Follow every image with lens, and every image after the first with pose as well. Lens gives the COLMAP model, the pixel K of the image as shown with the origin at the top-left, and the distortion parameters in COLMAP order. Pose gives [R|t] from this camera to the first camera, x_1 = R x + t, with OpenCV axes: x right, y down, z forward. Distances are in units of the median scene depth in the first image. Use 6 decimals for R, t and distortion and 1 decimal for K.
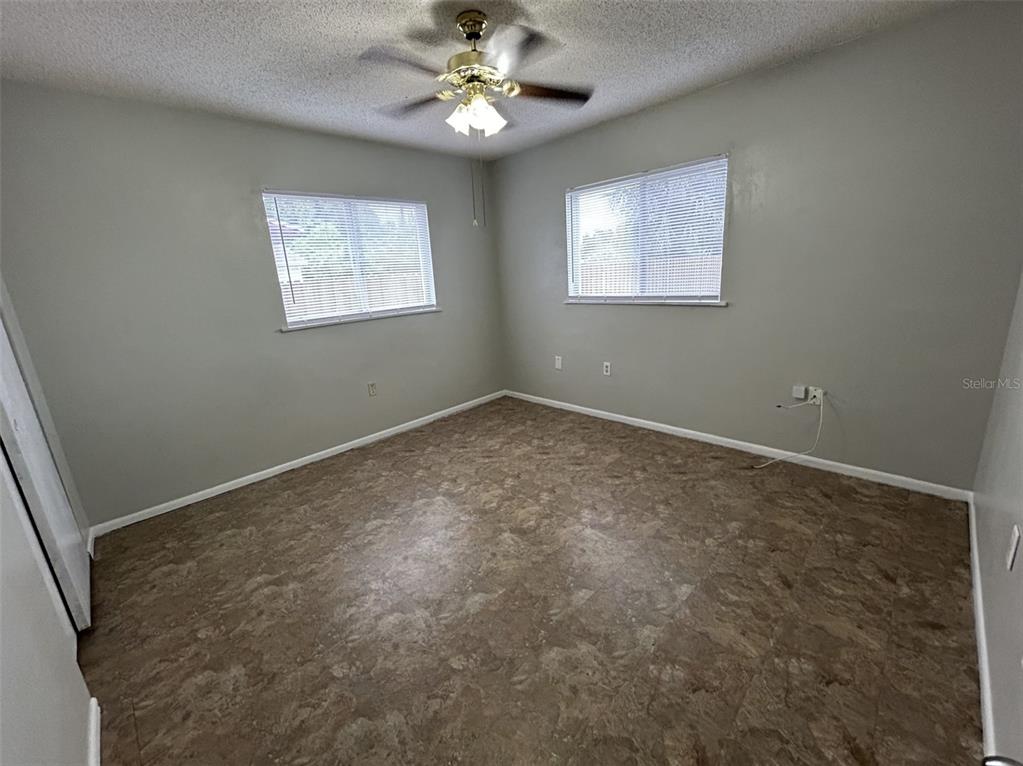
lens RADIAL K [[417.4, 0, 512.3], [0, 417.4, 379.5], [0, 0, 1]] dist [-0.001597, 0.000803]
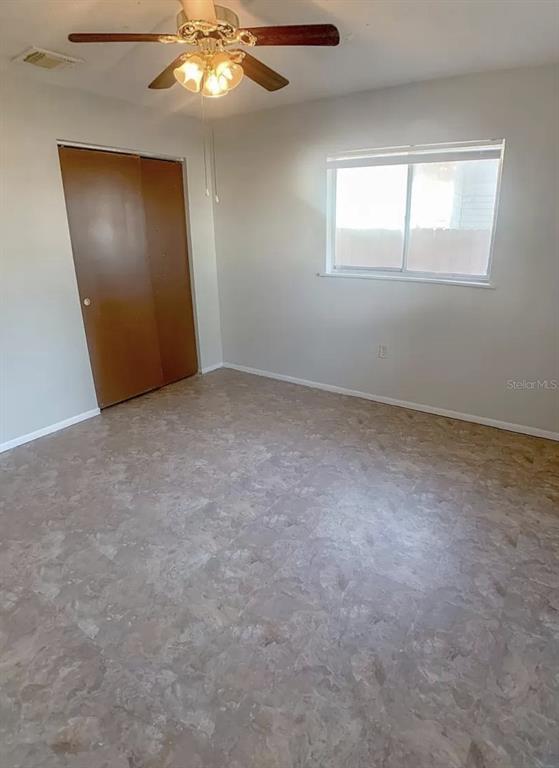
lens RADIAL K [[442.3, 0, 280.8], [0, 442.3, 350.8], [0, 0, 1]] dist [-0.091192, 0.013376]
pose [[0.182163, 0.326736, -0.927394, 0.955898], [-0.251556, 0.927273, 0.277281, -0.336318], [0.950545, 0.182782, 0.251107, 0.897043]]
